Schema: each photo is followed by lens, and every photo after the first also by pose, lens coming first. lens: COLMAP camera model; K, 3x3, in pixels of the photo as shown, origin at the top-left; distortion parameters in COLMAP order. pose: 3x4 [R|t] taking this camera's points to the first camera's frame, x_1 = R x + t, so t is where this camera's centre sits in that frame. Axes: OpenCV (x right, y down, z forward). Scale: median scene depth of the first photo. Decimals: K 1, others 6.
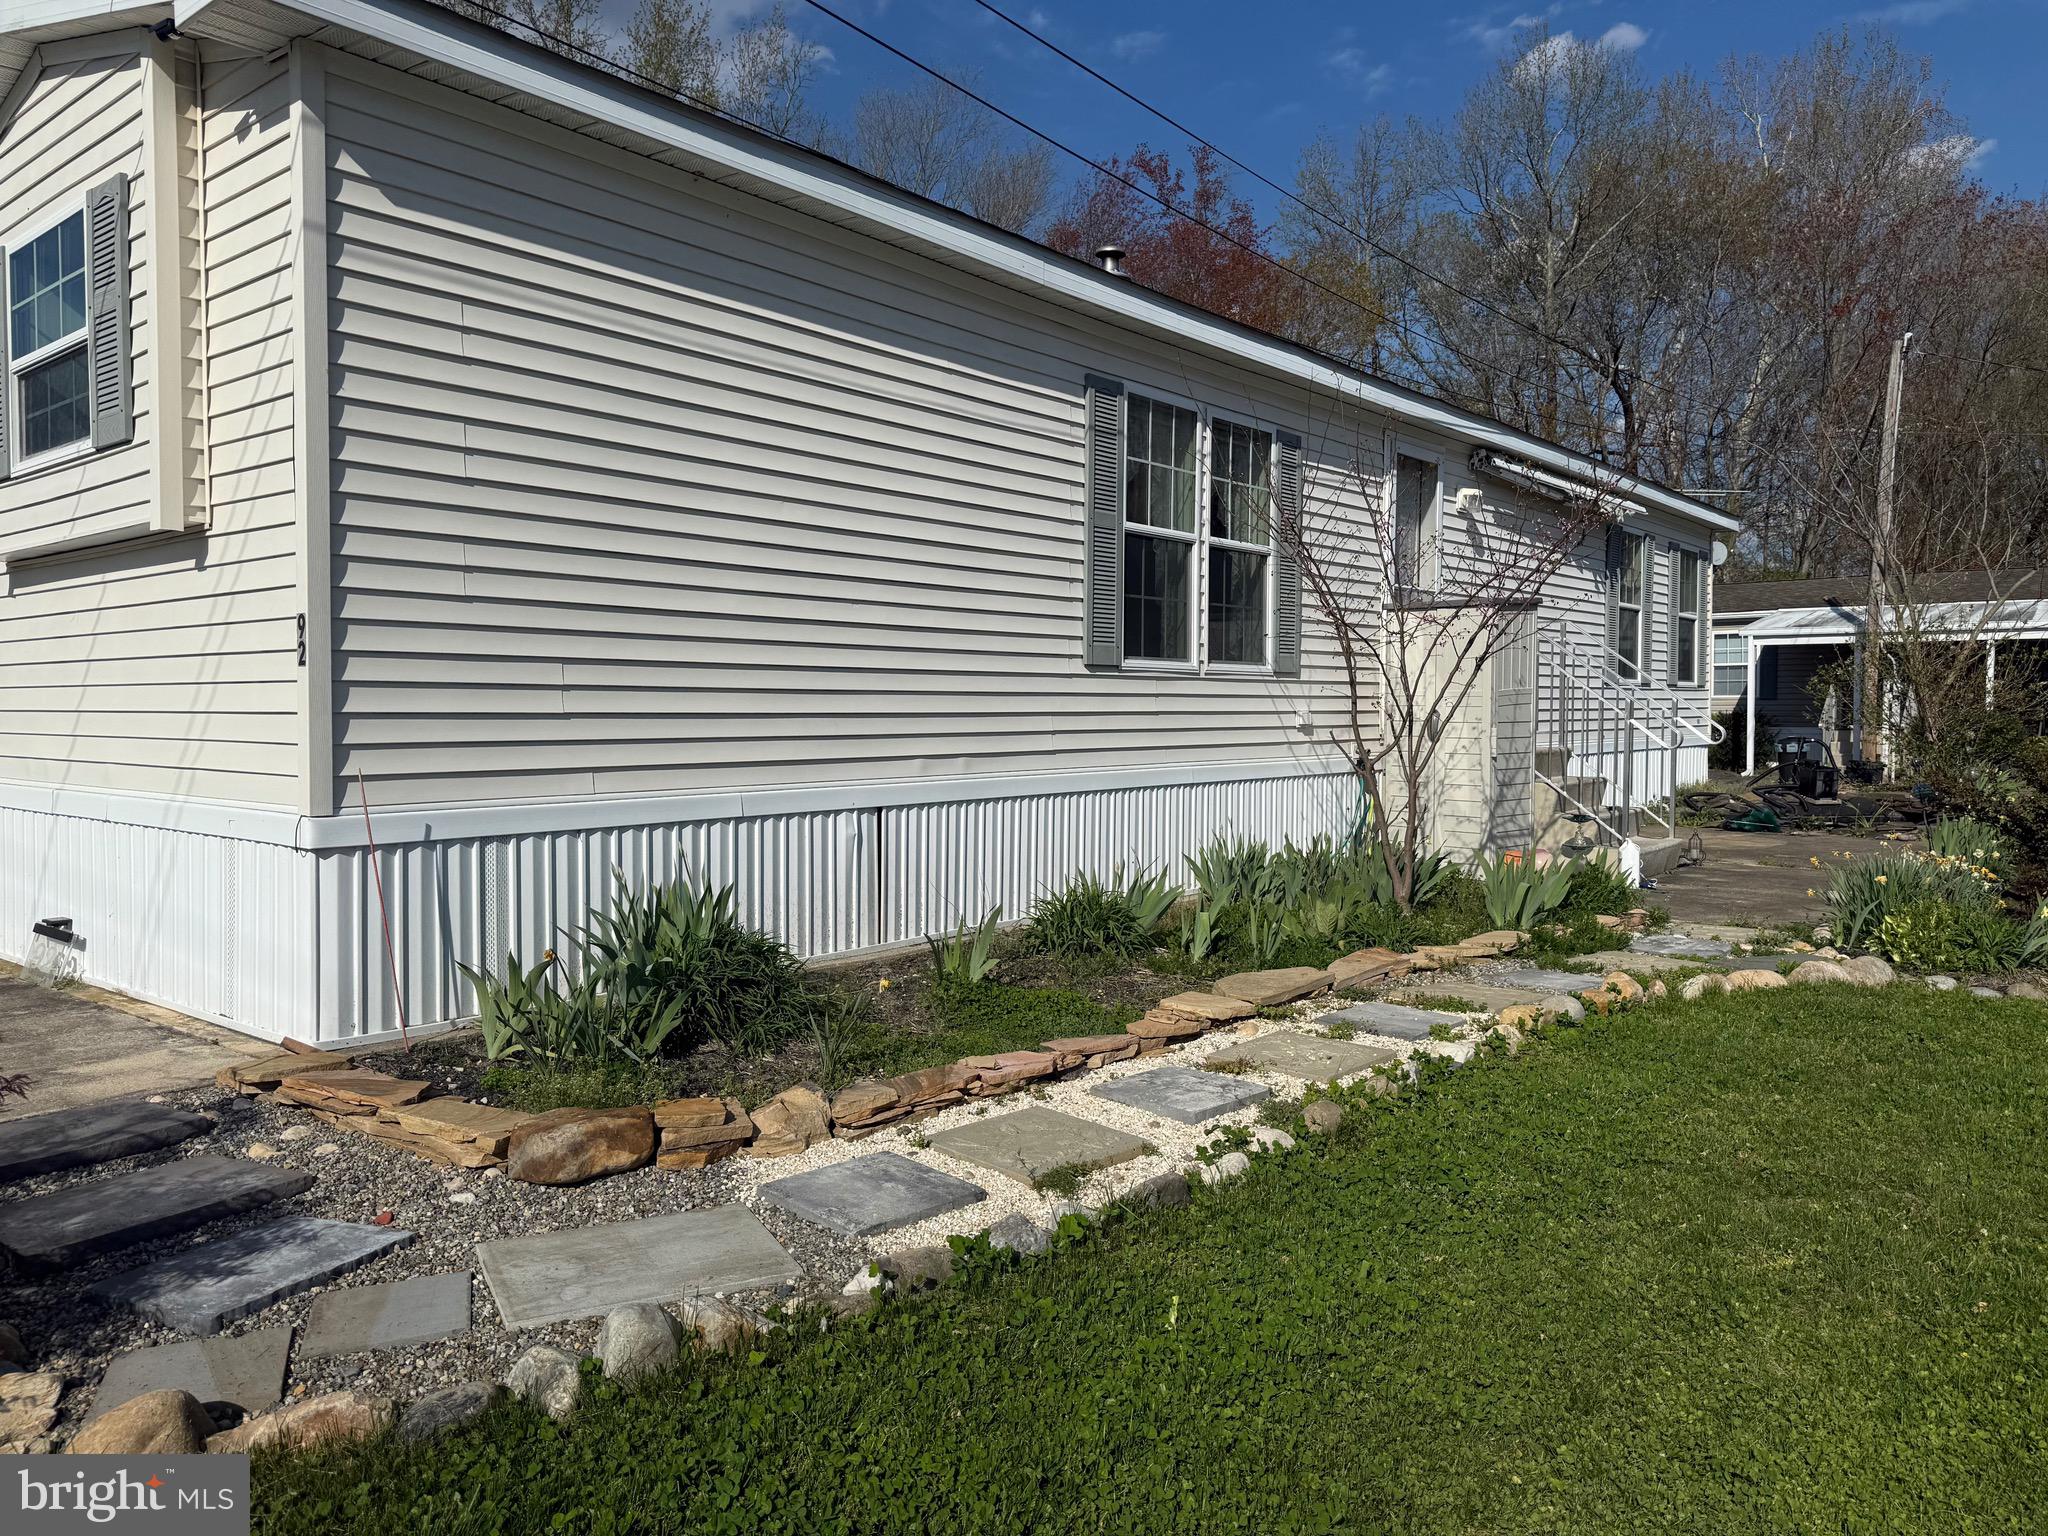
lens RADIAL K [[1450.1, 0, 1024.0], [0, 1450.1, 768.0], [0, 0, 1]] dist [0.097406, -0.185568]
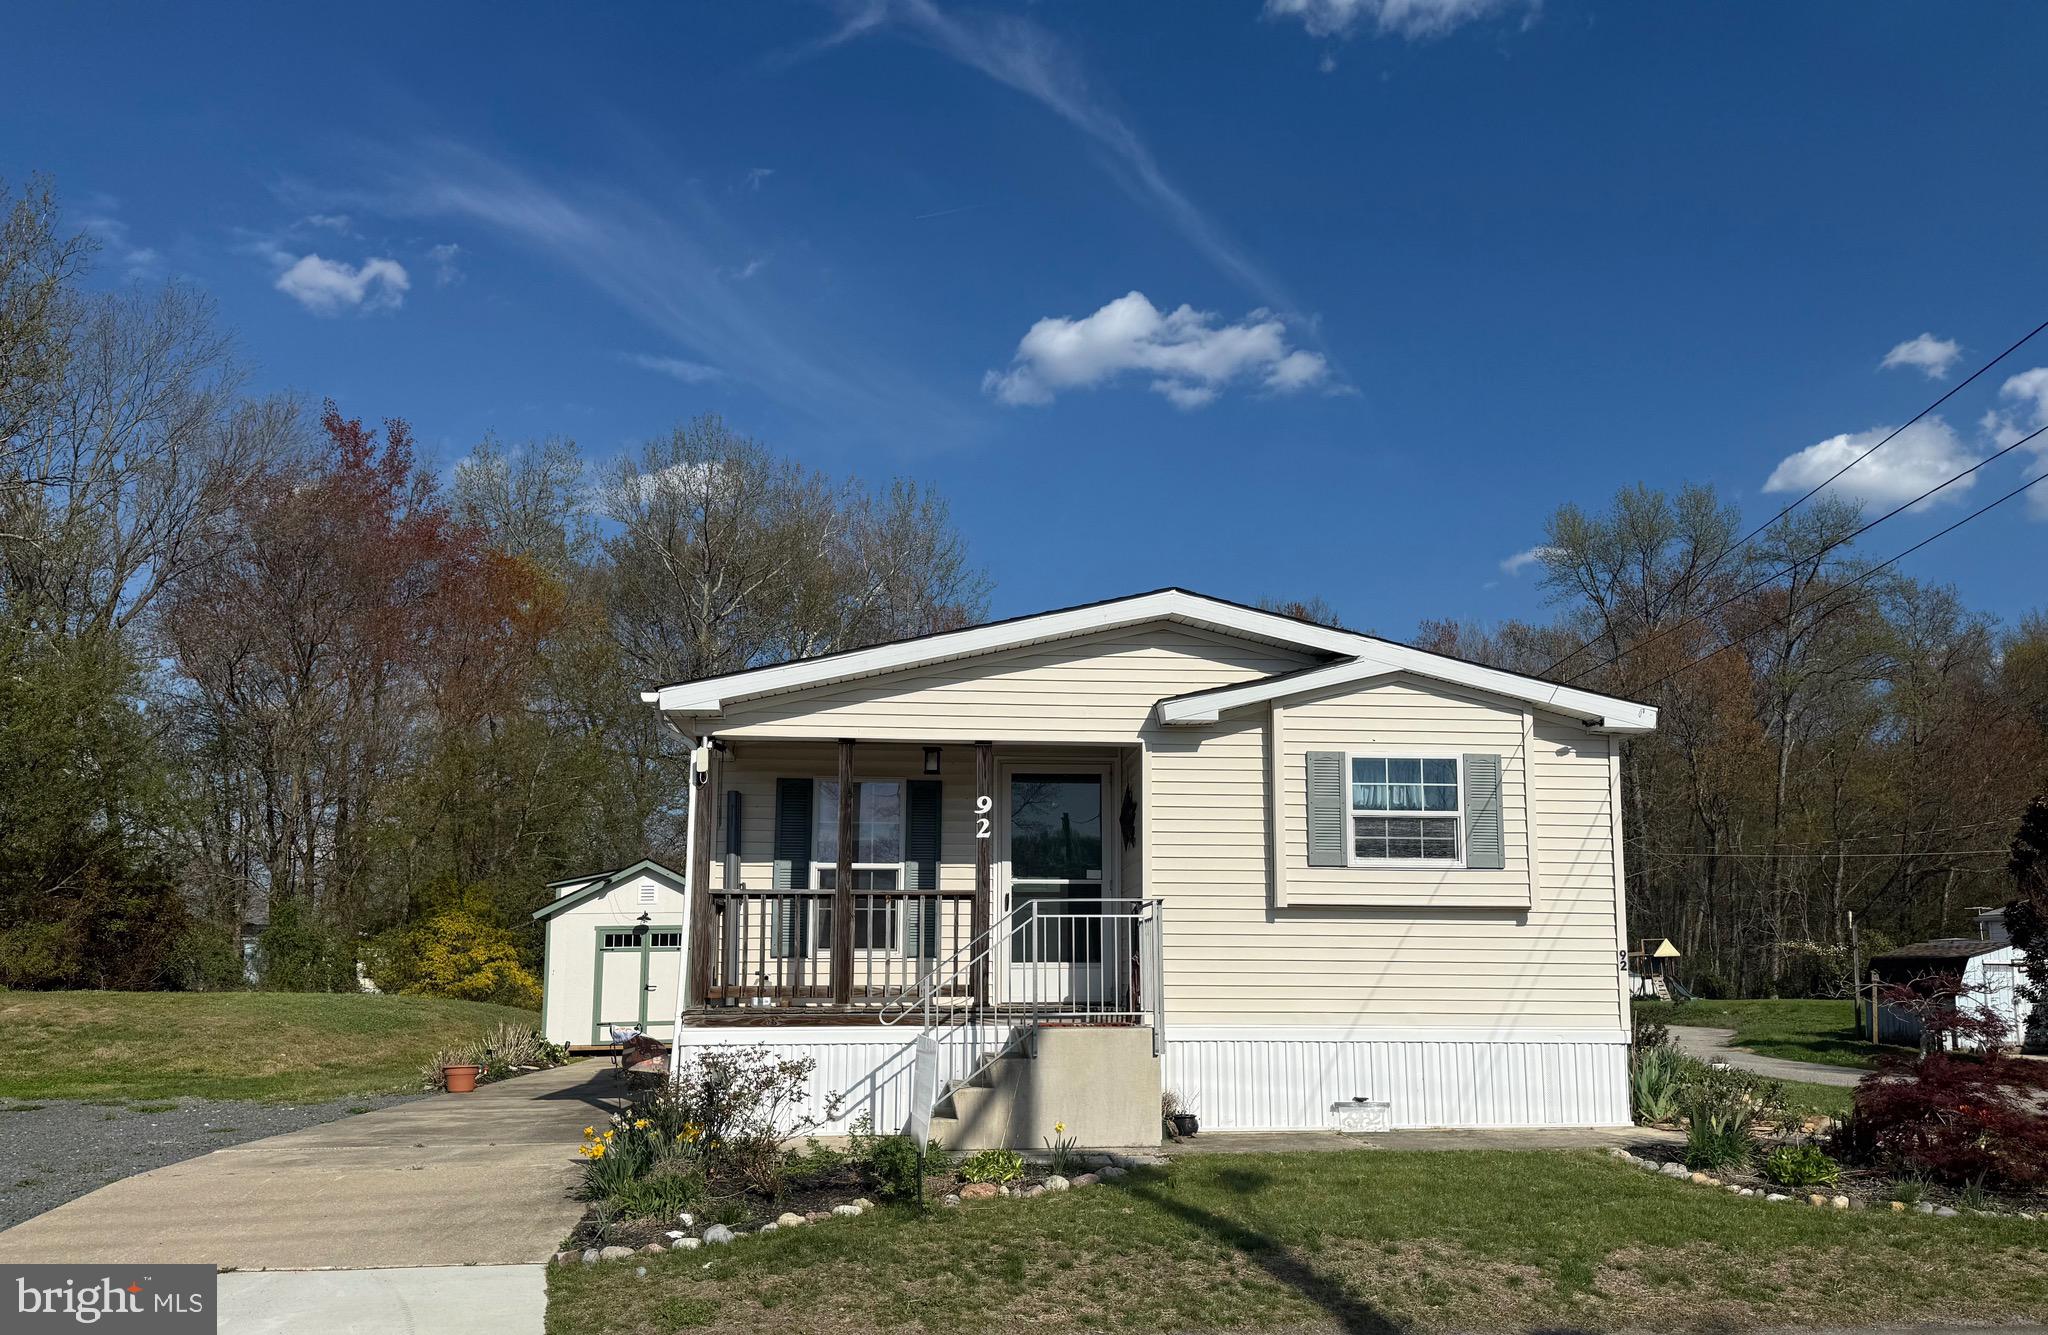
lens RADIAL K [[1554.4, 0, 1023.8], [0, 1554.4, 693.5], [0, 0, 1]] dist [0.032851, 0.000227]
pose [[0.737279, 0.124916, 0.663940, -1.650525], [0.027362, 0.976430, -0.214094, 0.007884], [-0.675034, 0.176014, 0.716483, -0.176903]]
